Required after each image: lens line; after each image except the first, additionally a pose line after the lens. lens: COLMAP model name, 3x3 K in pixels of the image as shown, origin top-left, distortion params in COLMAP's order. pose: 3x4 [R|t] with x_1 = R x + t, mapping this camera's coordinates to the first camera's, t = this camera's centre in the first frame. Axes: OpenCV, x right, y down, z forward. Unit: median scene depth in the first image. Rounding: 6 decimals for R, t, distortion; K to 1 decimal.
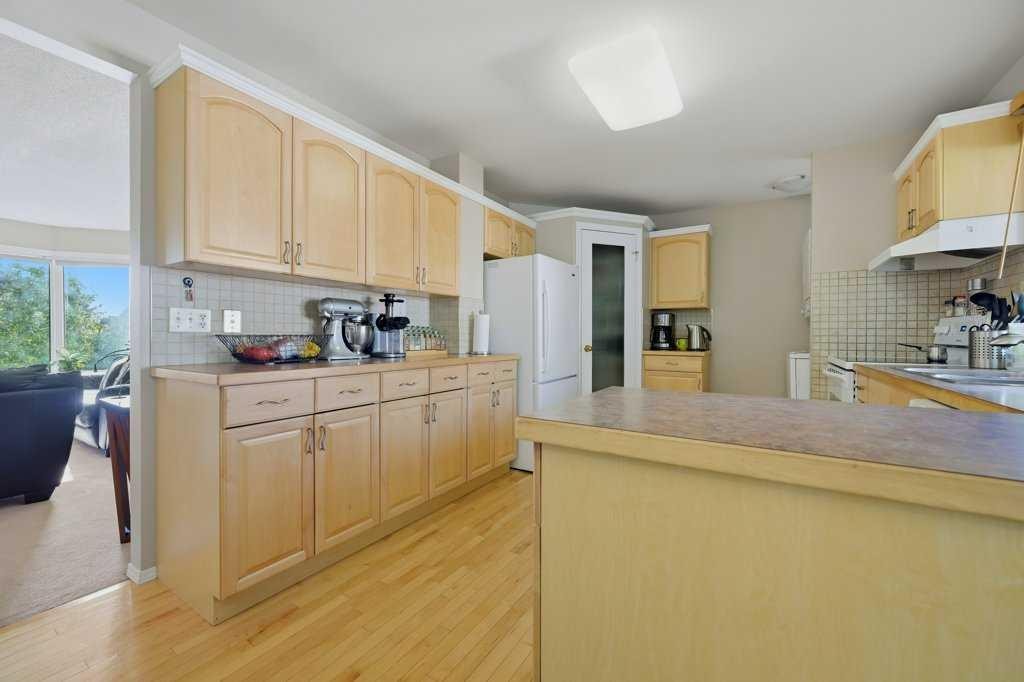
lens RADIAL K [[411.5, 0, 521.3], [0, 411.5, 335.1], [0, 0, 1]] dist [-0.000673, 0.000492]
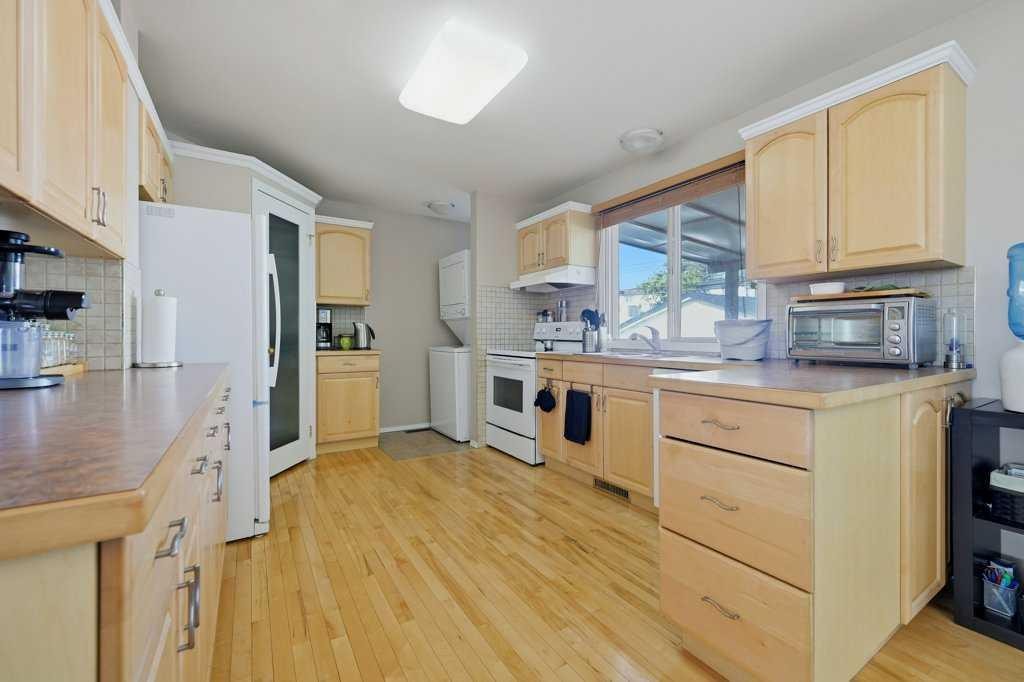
lens RADIAL K [[411.5, 0, 522.7], [0, 411.5, 338.5], [0, 0, 1]] dist [-0.000673, 0.000492]
pose [[0.432158, -0.010657, 0.901735, -0.317890], [-0.001806, 0.999918, 0.012684, -0.000650], [-0.901796, -0.007110, 0.432103, 0.253127]]
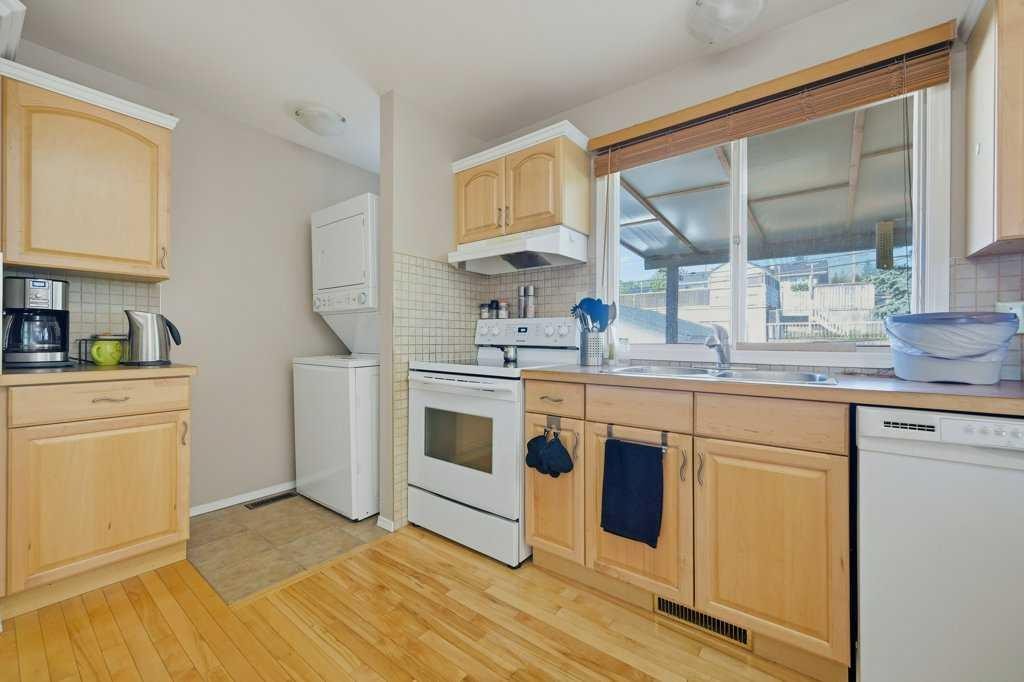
lens RADIAL K [[403.8, 0, 517.0], [0, 403.8, 339.7], [0, 0, 1]] dist [0.000335, 0.000249]
pose [[0.109980, -0.005876, 0.993916, -0.001054], [-0.007476, 0.999949, 0.006738, 0.001464], [-0.993906, -0.008171, 0.109931, 0.560787]]
